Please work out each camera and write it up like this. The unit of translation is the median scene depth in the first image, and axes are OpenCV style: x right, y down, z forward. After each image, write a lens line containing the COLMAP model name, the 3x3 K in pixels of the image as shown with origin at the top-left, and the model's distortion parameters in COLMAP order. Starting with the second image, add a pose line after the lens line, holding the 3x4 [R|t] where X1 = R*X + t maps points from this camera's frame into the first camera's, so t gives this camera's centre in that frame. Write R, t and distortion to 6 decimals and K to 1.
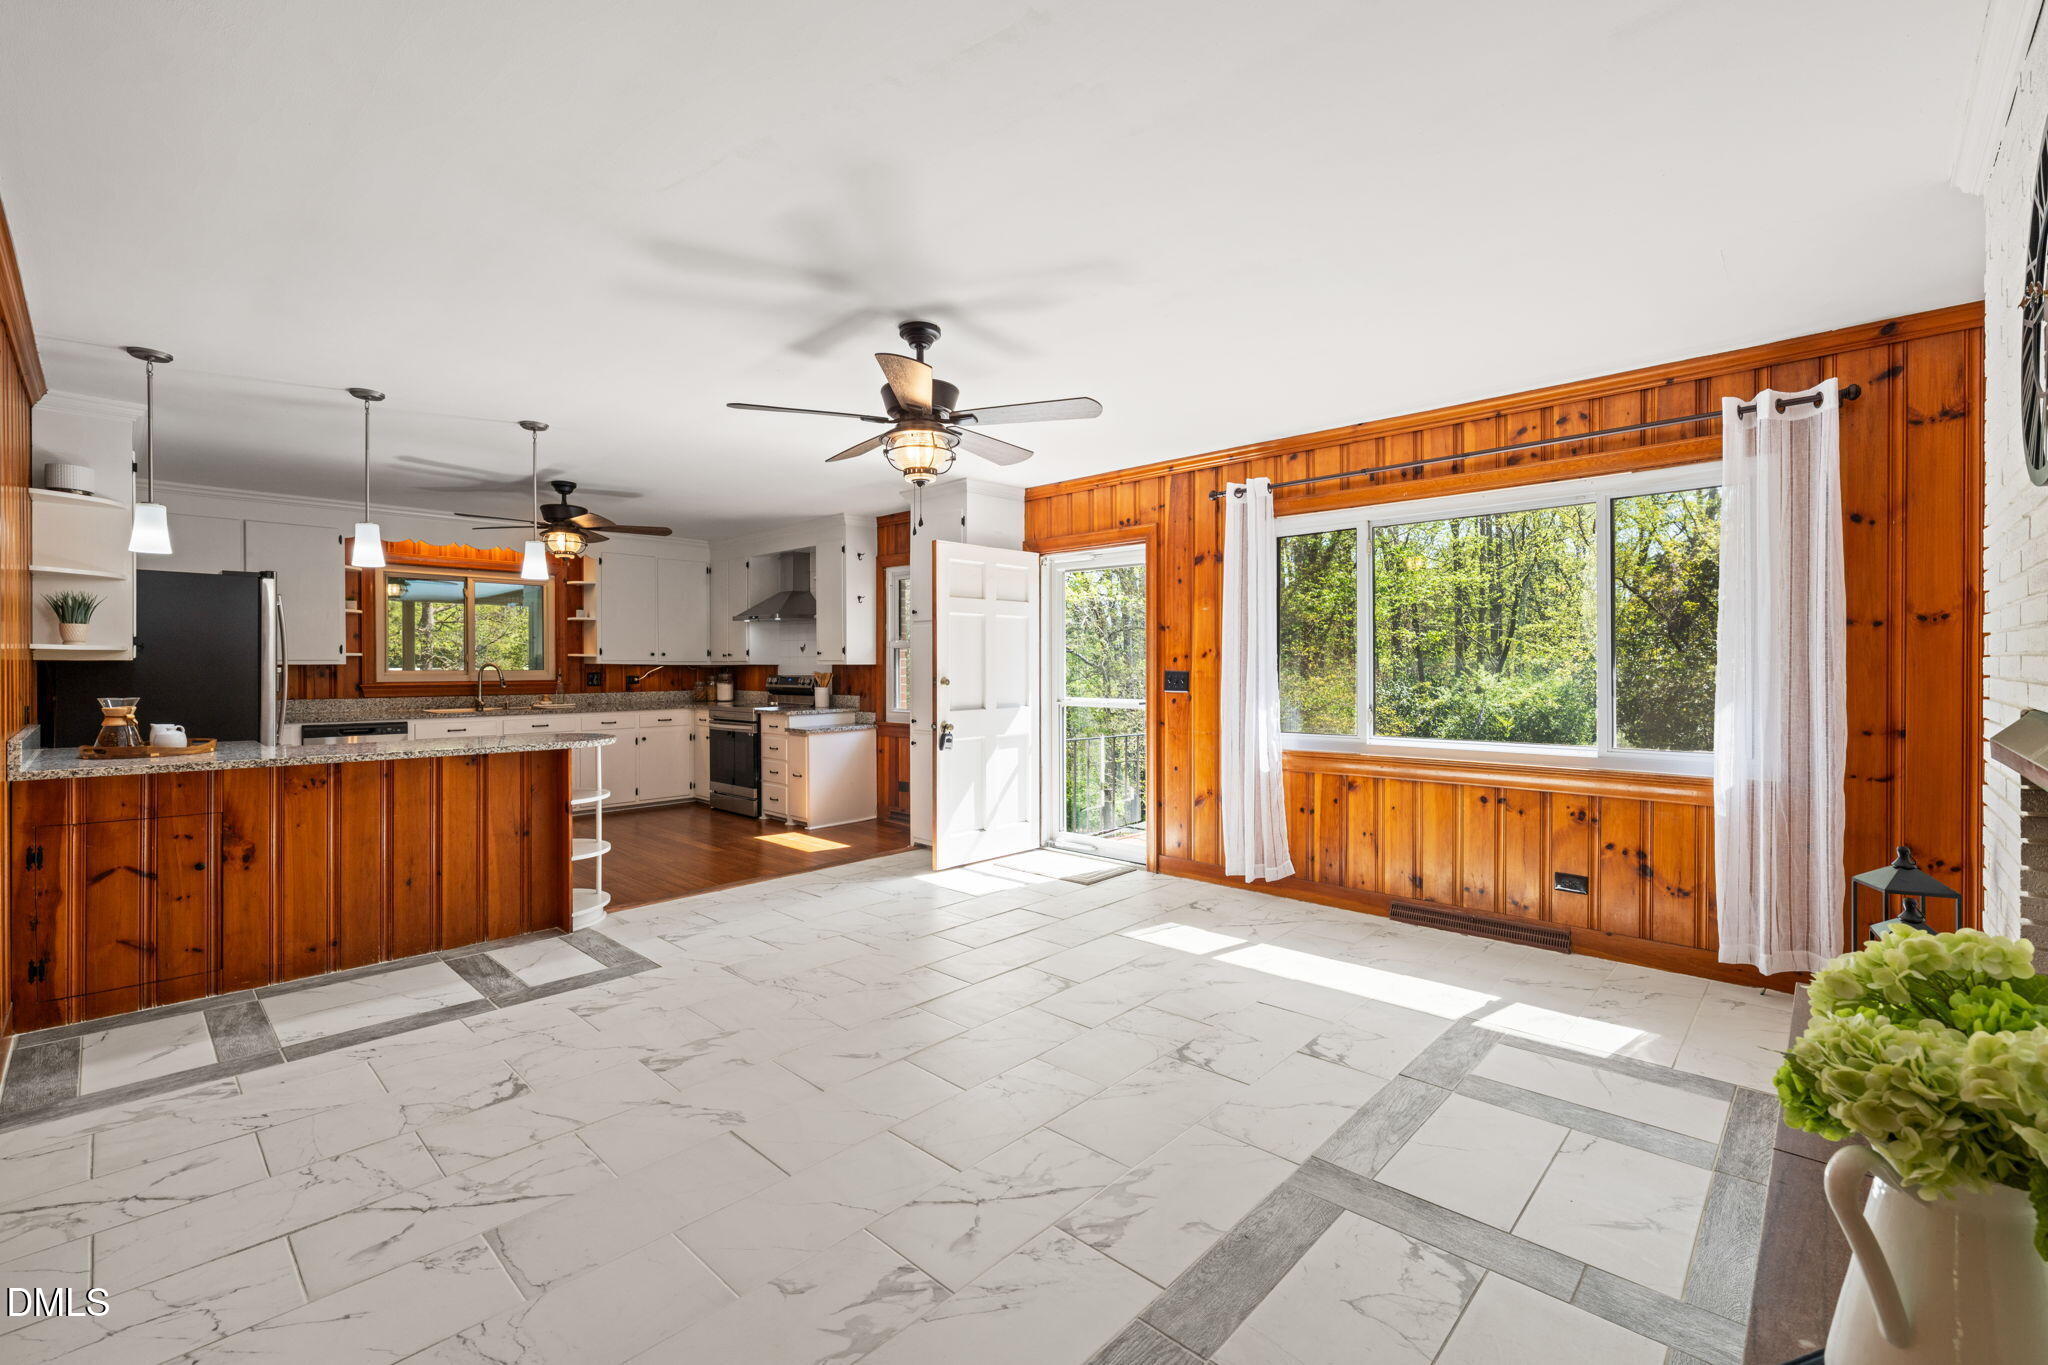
lens RADIAL K [[862.5, 0, 1013.5], [0, 862.5, 671.5], [0, 0, 1]] dist [0.000969, 0.000130]
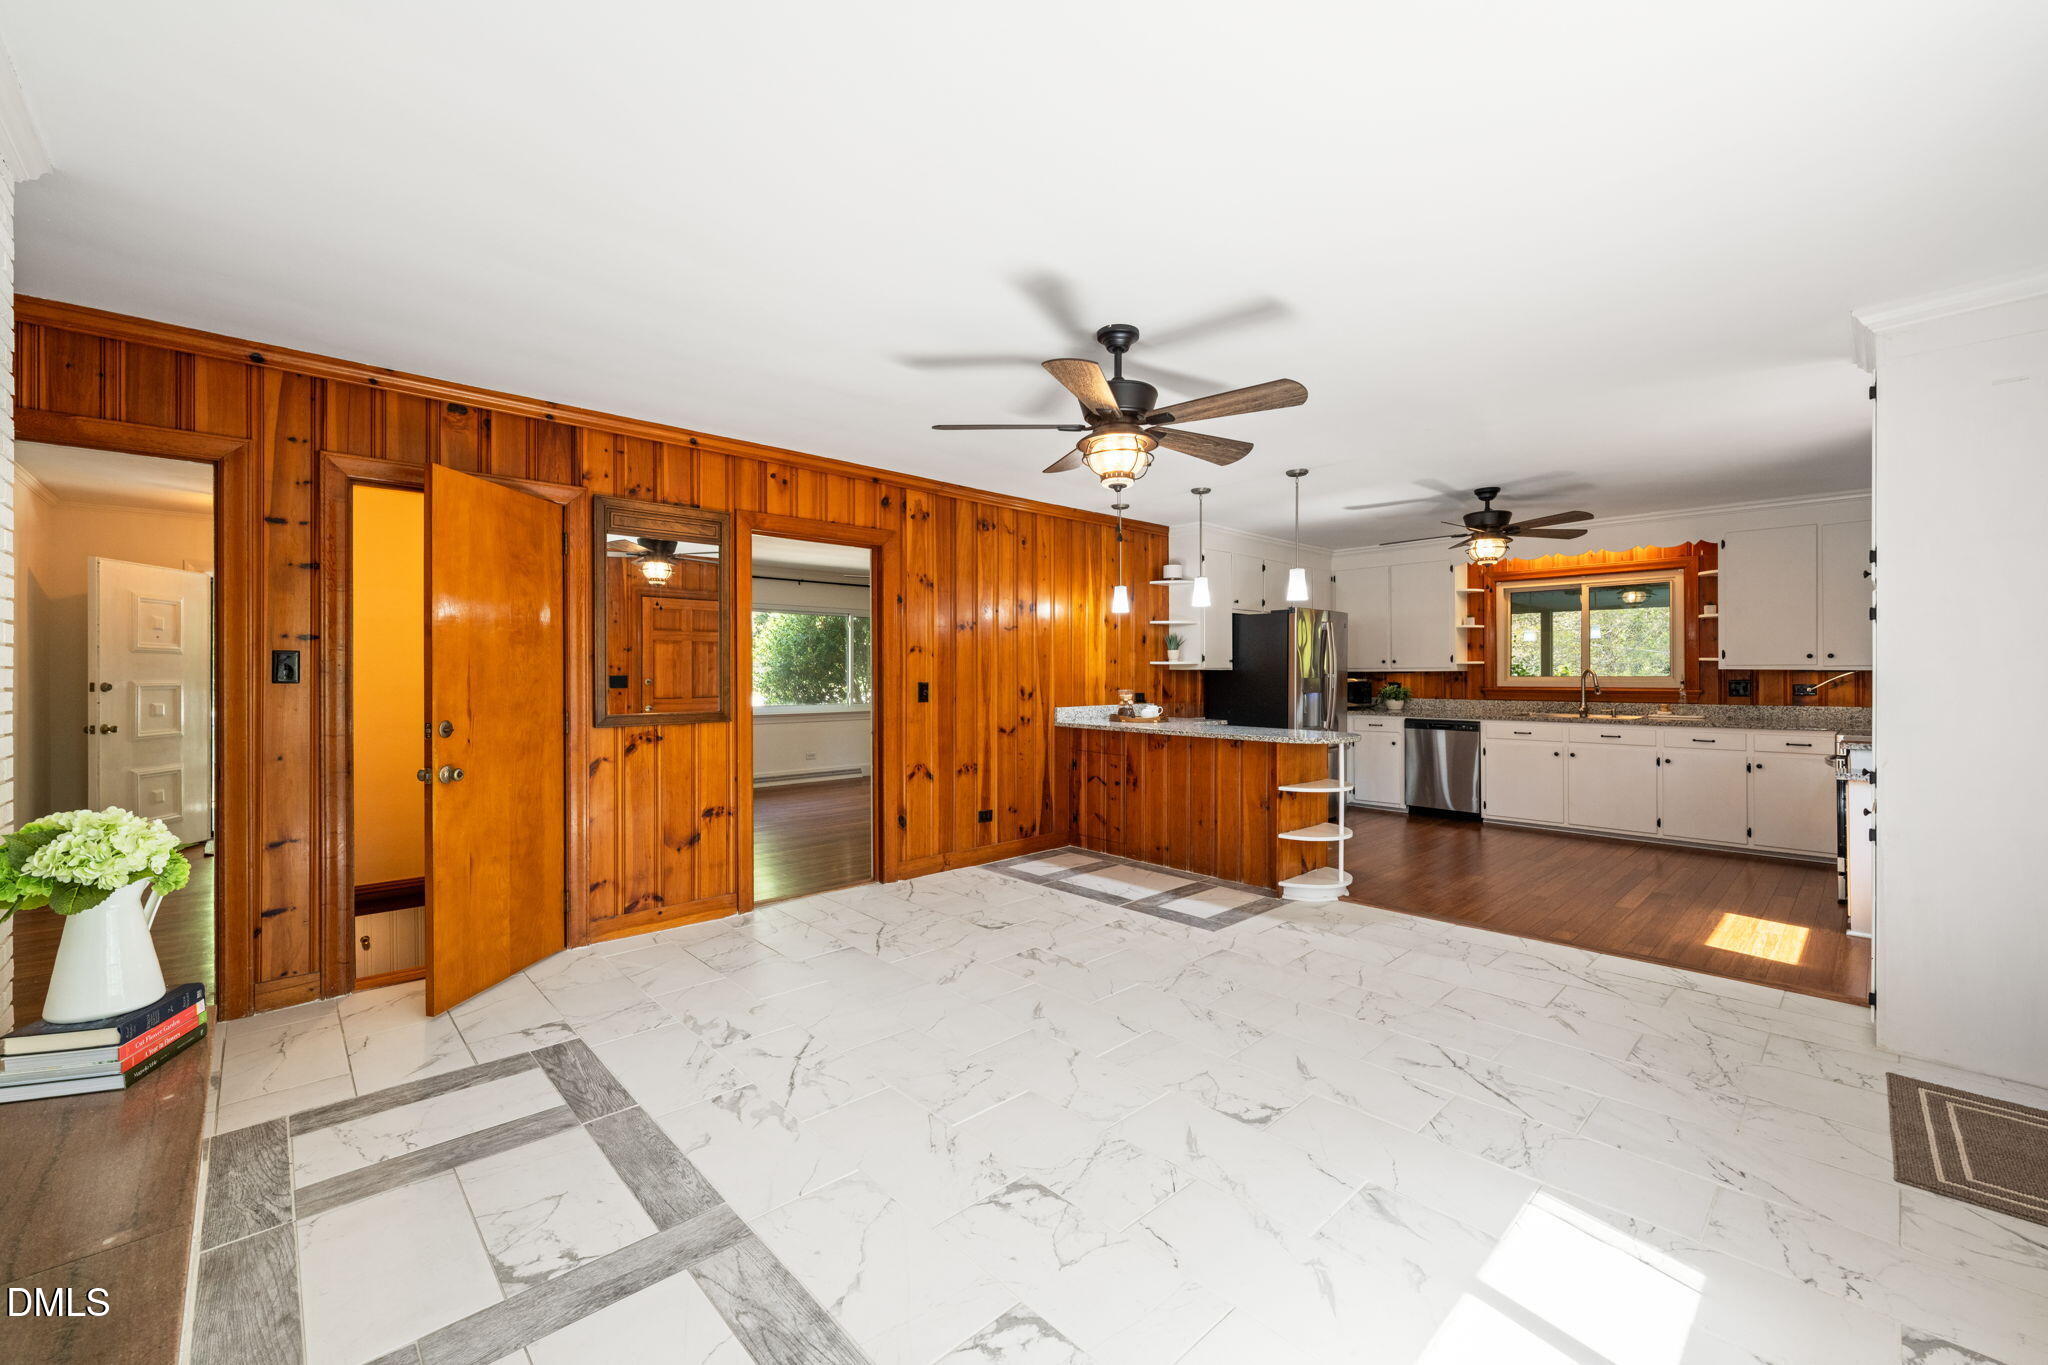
lens RADIAL K [[820.0, 0, 1026.3], [0, 820.0, 675.7], [0, 0, 1]] dist [0.001718, 0.000012]
pose [[-0.051069, 0.004264, -0.998686, 0.391705], [-0.004462, 0.999980, 0.004497, -0.003946], [0.998685, 0.004686, -0.051049, 0.443149]]
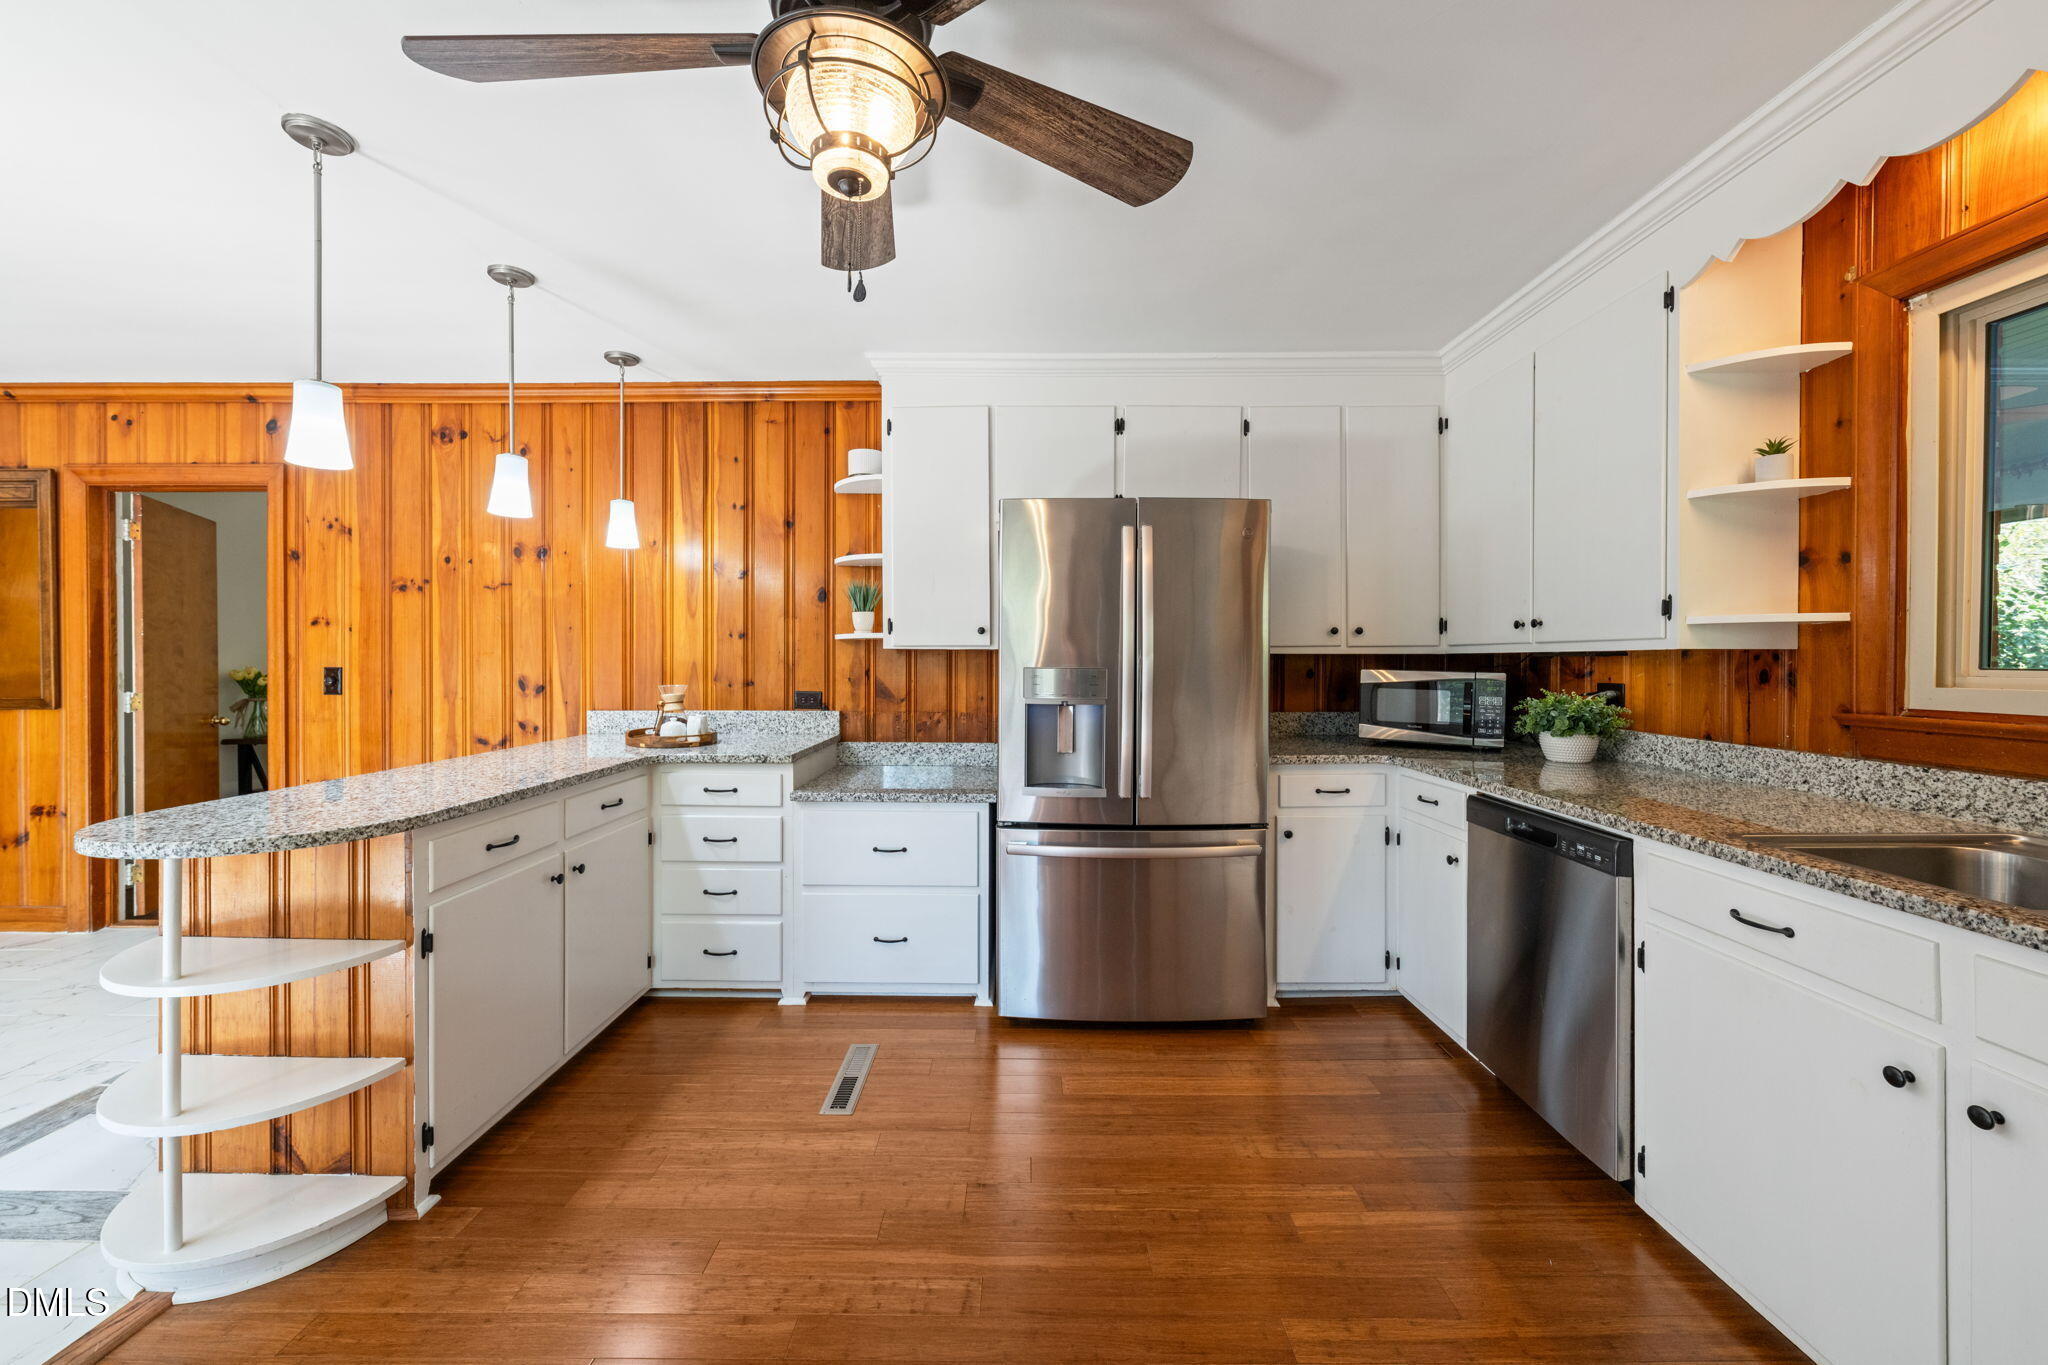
lens RADIAL K [[786.7, 0, 1021.6], [0, 786.7, 666.3], [0, 0, 1]] dist [0.000045, 0.000005]
pose [[-0.729976, 0.005637, -0.683450, -0.349042], [-0.005076, 0.999894, 0.013669, -0.004040], [0.683454, 0.013447, -0.729869, 1.016678]]
